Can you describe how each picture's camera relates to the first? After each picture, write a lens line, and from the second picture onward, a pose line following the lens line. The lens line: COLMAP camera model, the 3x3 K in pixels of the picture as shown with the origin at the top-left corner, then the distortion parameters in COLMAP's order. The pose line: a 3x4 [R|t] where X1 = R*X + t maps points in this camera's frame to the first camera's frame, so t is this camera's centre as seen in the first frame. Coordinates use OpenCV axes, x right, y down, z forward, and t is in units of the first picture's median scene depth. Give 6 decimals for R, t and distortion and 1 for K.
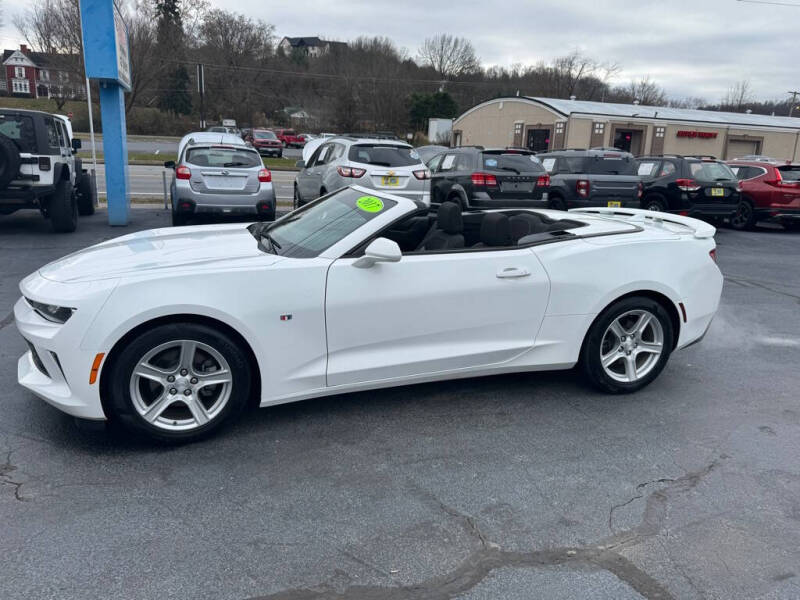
lens RADIAL K [[660.9, 0, 384.9], [0, 660.9, 299.4], [0, 0, 1]] dist [0.080682, -0.156469]
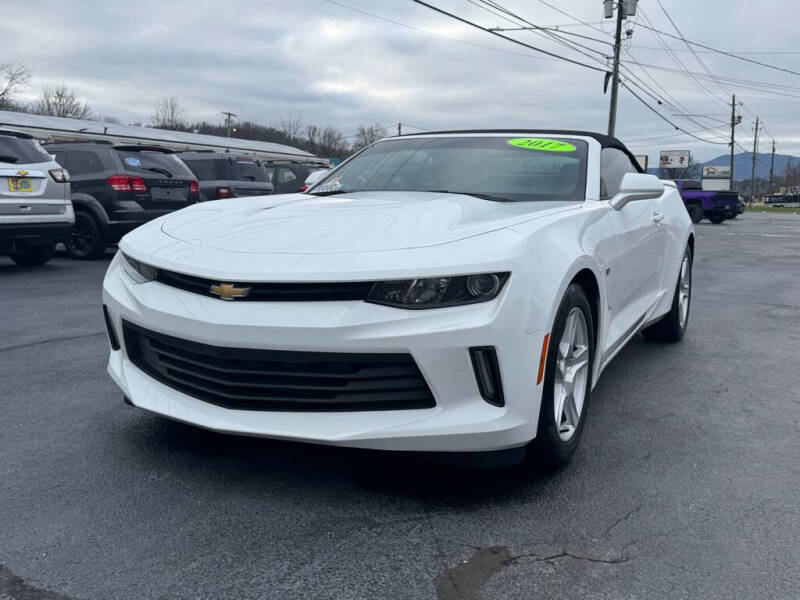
lens RADIAL K [[862.0, 0, 397.3], [0, 862.0, 282.1], [0, 0, 1]] dist [-0.004849, -0.034689]
pose [[0.698321, -0.089687, 0.710144, -0.292044], [0.165985, 0.985366, -0.038777, 0.010196], [-0.696274, 0.144952, 0.702988, 0.129232]]
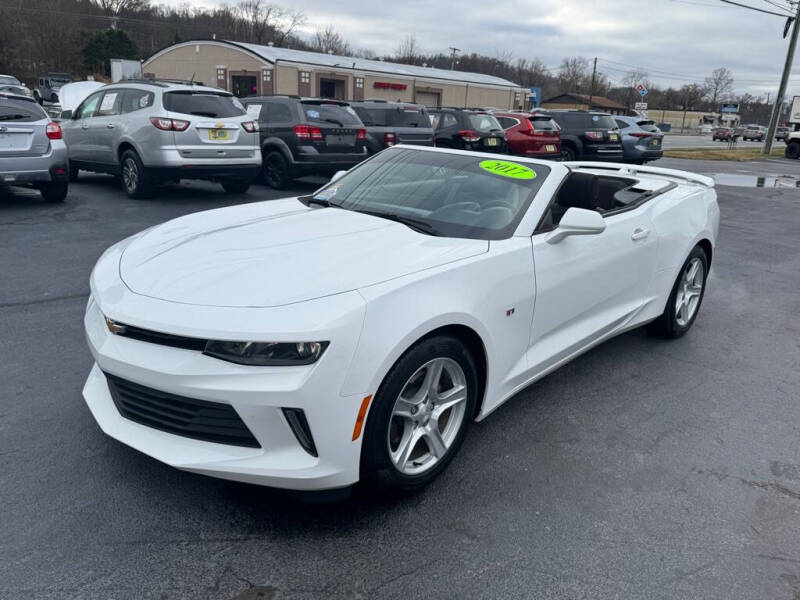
lens RADIAL K [[660.9, 0, 384.9], [0, 660.9, 299.4], [0, 0, 1]] dist [0.080682, -0.156469]
pose [[0.884231, -0.123573, 0.450406, -0.186321], [0.089757, 0.991348, 0.095776, -0.023407], [-0.458344, -0.044261, 0.887672, 0.093358]]
